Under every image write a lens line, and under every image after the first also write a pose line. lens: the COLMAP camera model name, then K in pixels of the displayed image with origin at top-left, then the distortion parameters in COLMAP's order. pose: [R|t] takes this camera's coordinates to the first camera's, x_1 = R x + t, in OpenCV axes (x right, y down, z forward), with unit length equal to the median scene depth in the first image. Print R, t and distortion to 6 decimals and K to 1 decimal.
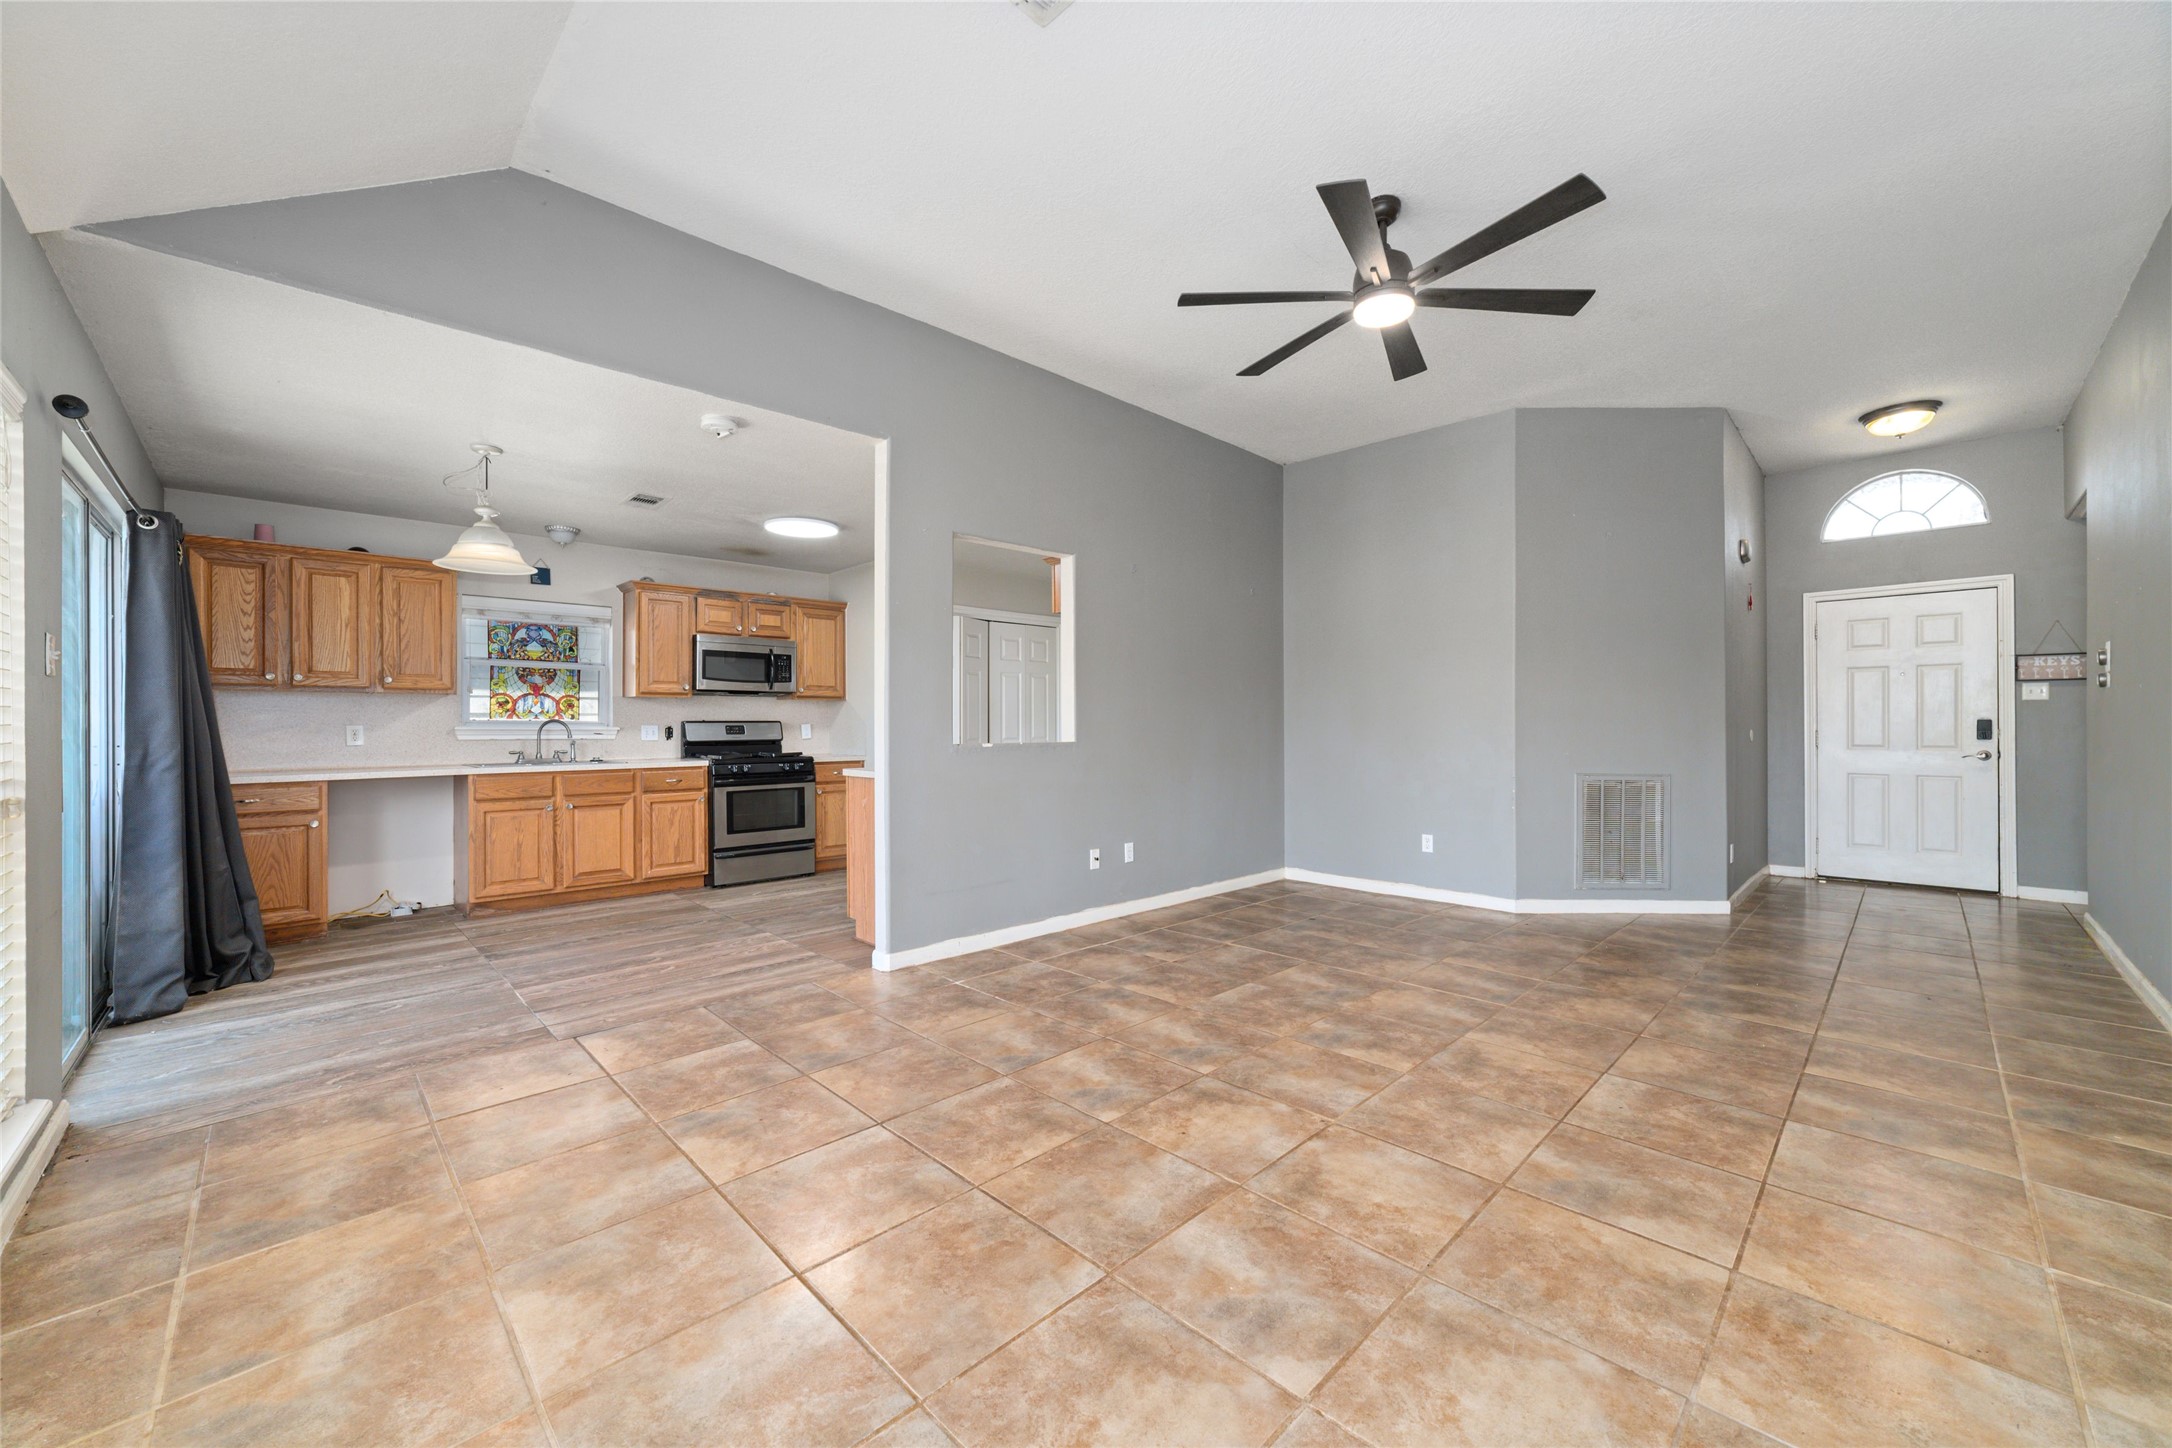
lens RADIAL K [[829.5, 0, 1086.0], [0, 829.5, 724.0], [0, 0, 1]] dist [-0.019166, 0.009303]
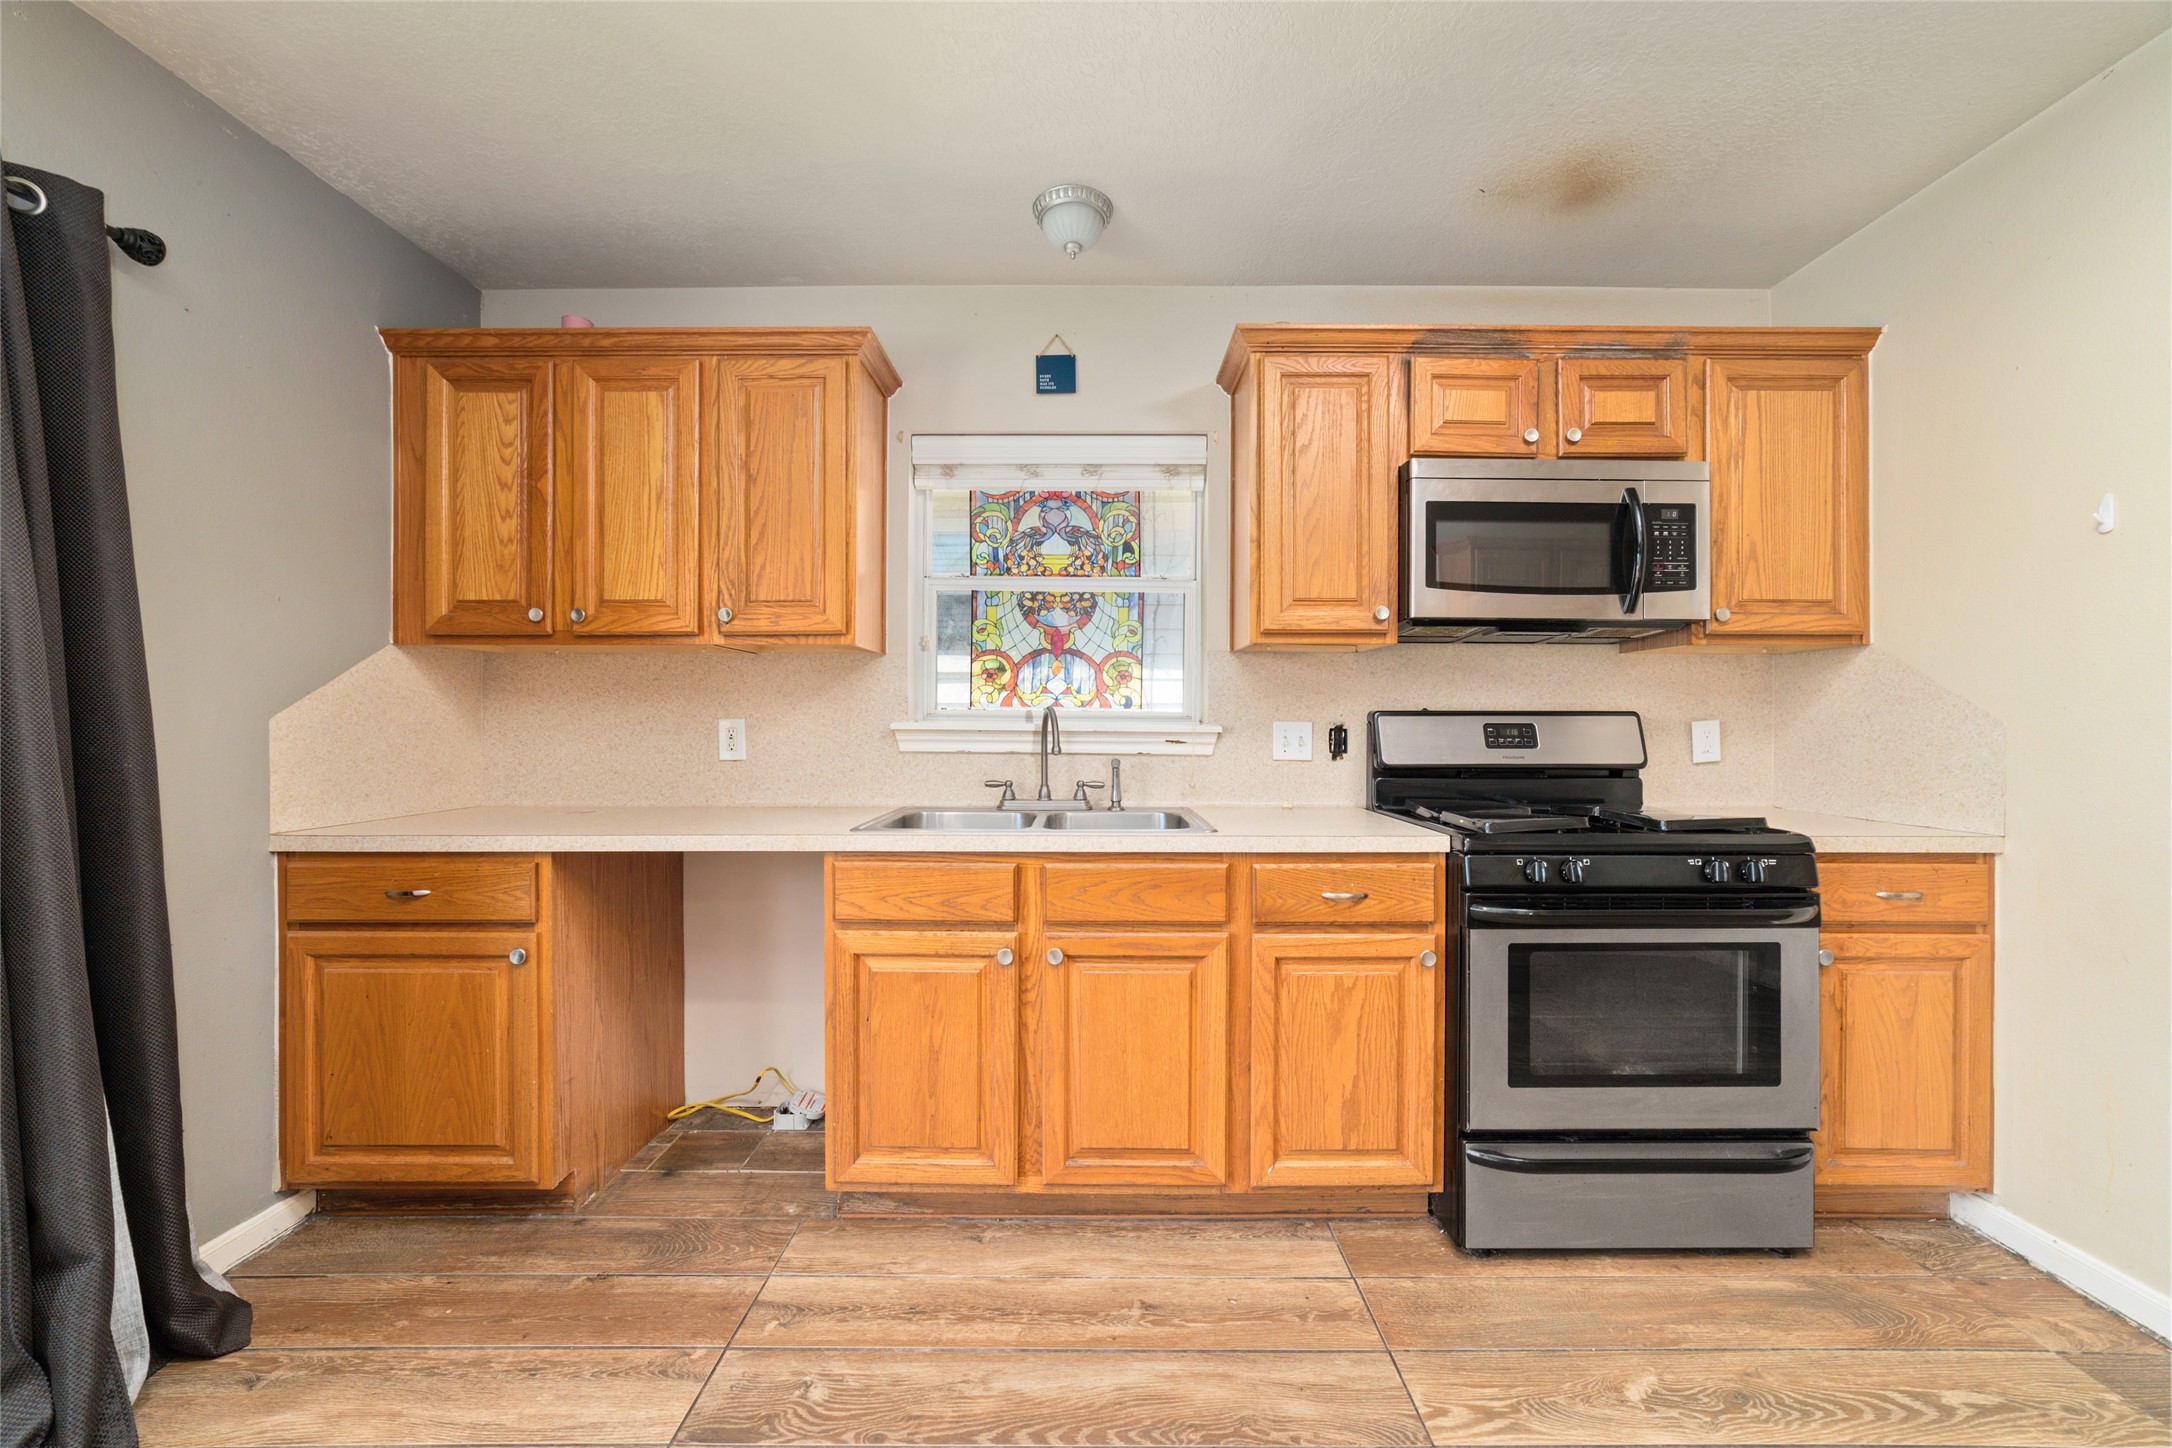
lens RADIAL K [[833.0, 0, 1091.4], [0, 833.0, 724.6], [0, 0, 1]] dist [-0.026145, 0.009555]
pose [[0.712394, 0.006924, -0.701745, -0.453105], [-0.004233, 0.999976, 0.005569, 0.001465], [0.701767, -0.000997, 0.712406, 0.926614]]
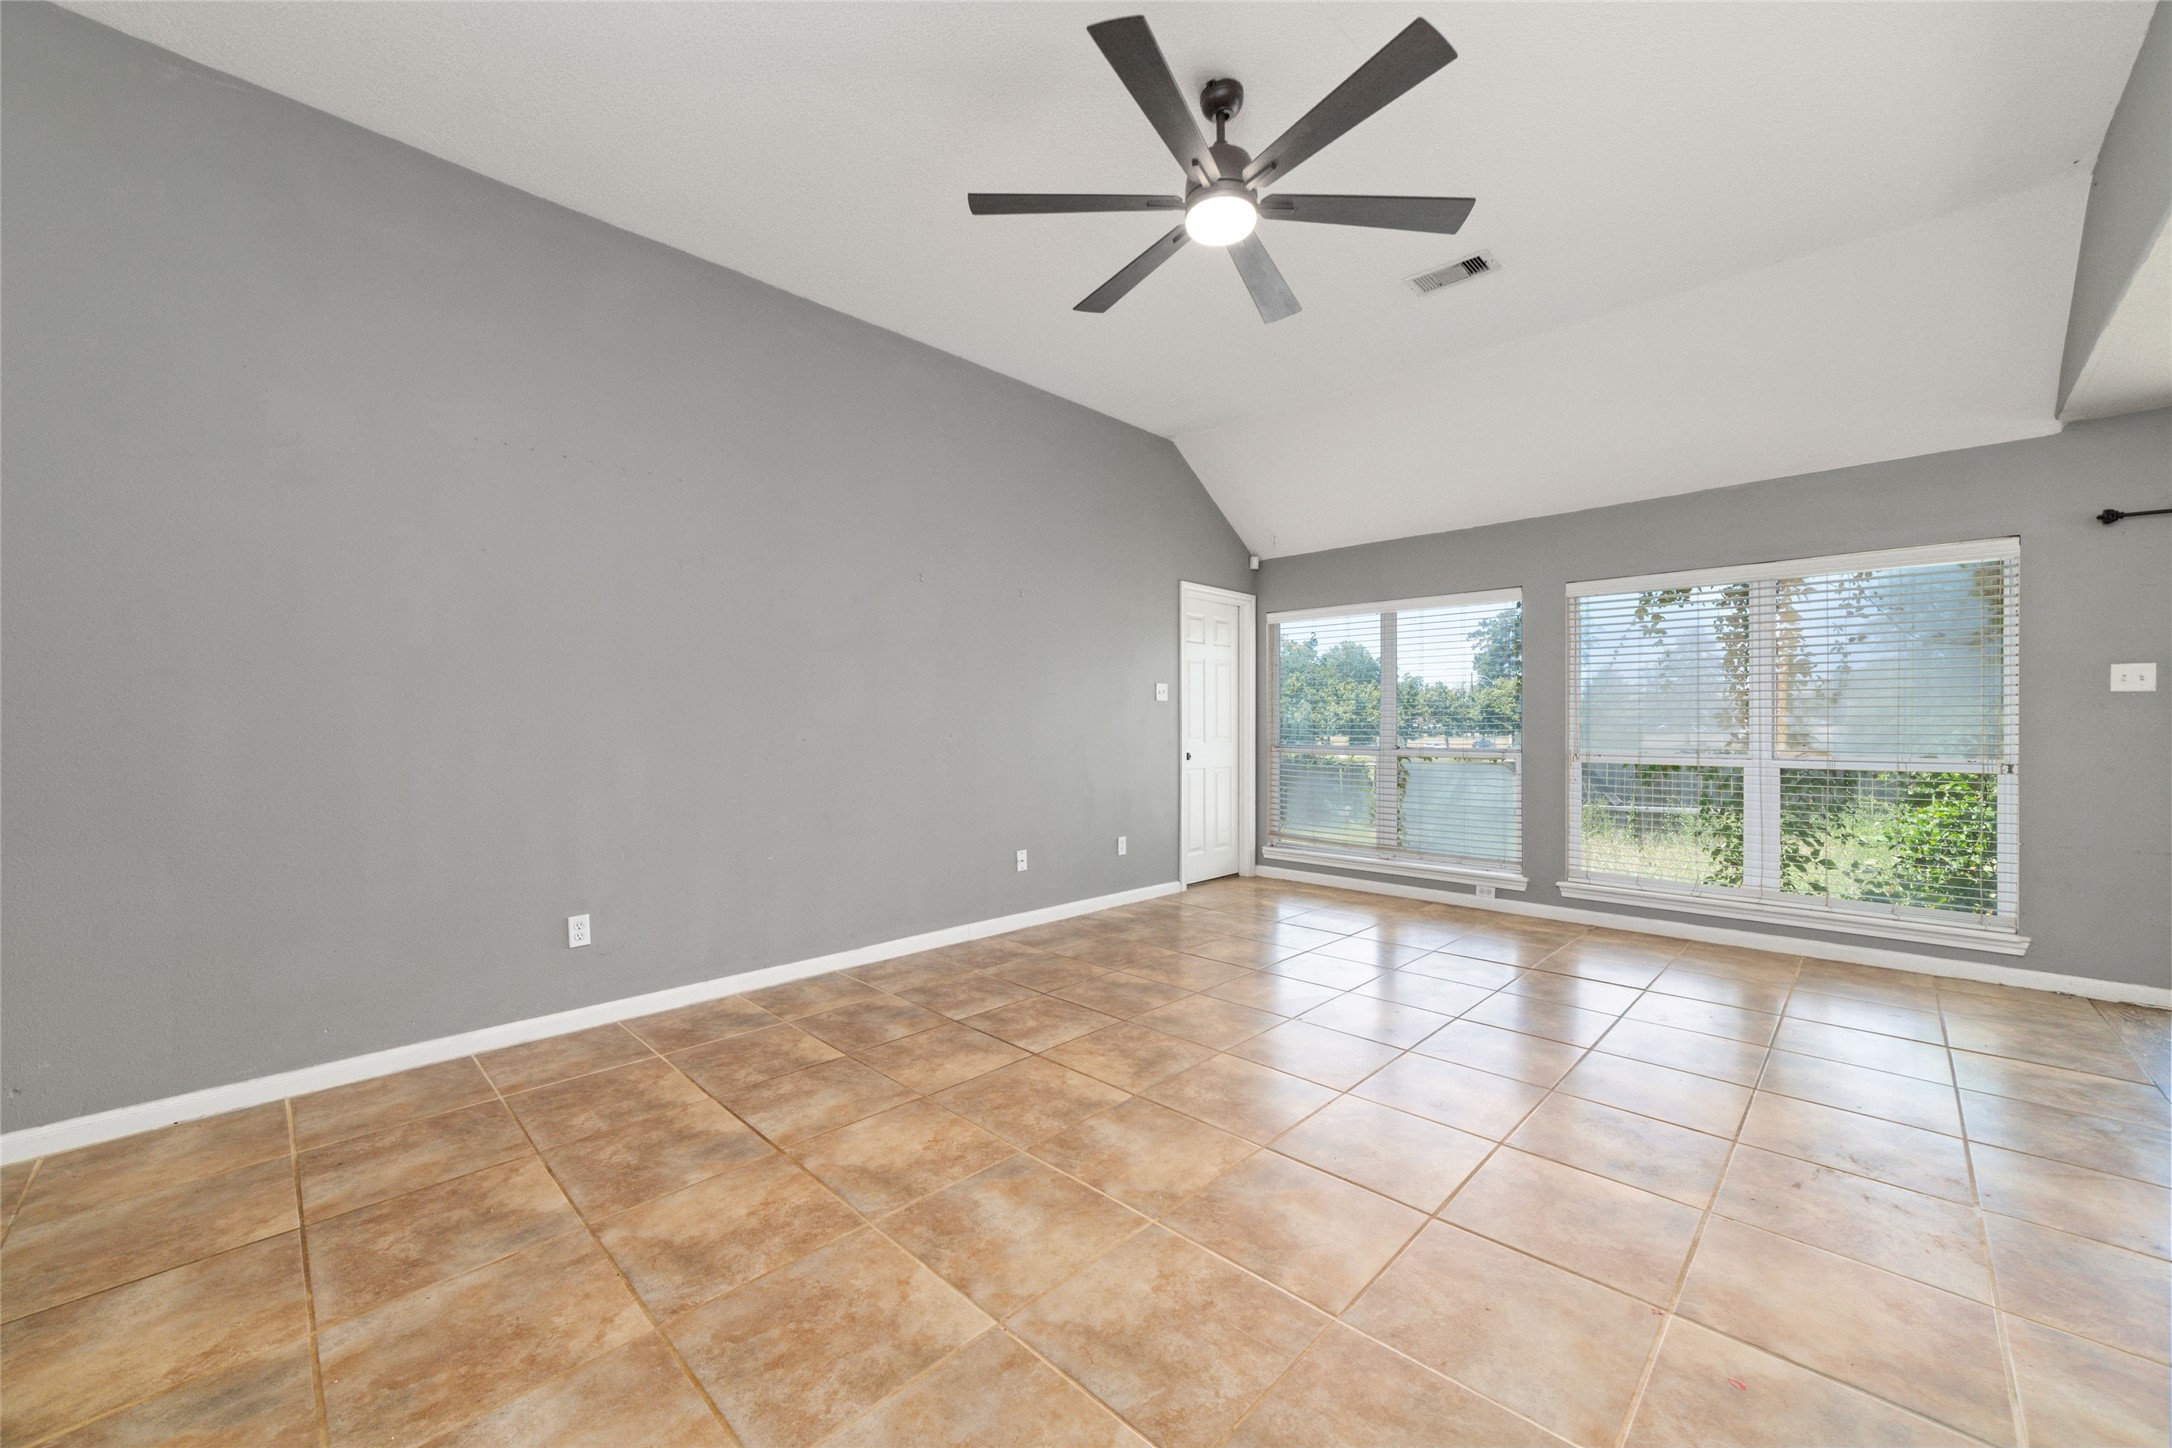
lens RADIAL K [[826.1, 0, 1094.2], [0, 826.1, 746.4], [0, 0, 1]] dist [-0.030039, 0.012967]
pose [[-0.999556, 0.002093, -0.029726, 0.365255], [0.001322, 0.999663, 0.025915, 0.000084], [0.029771, 0.025864, -0.999222, 1.280725]]
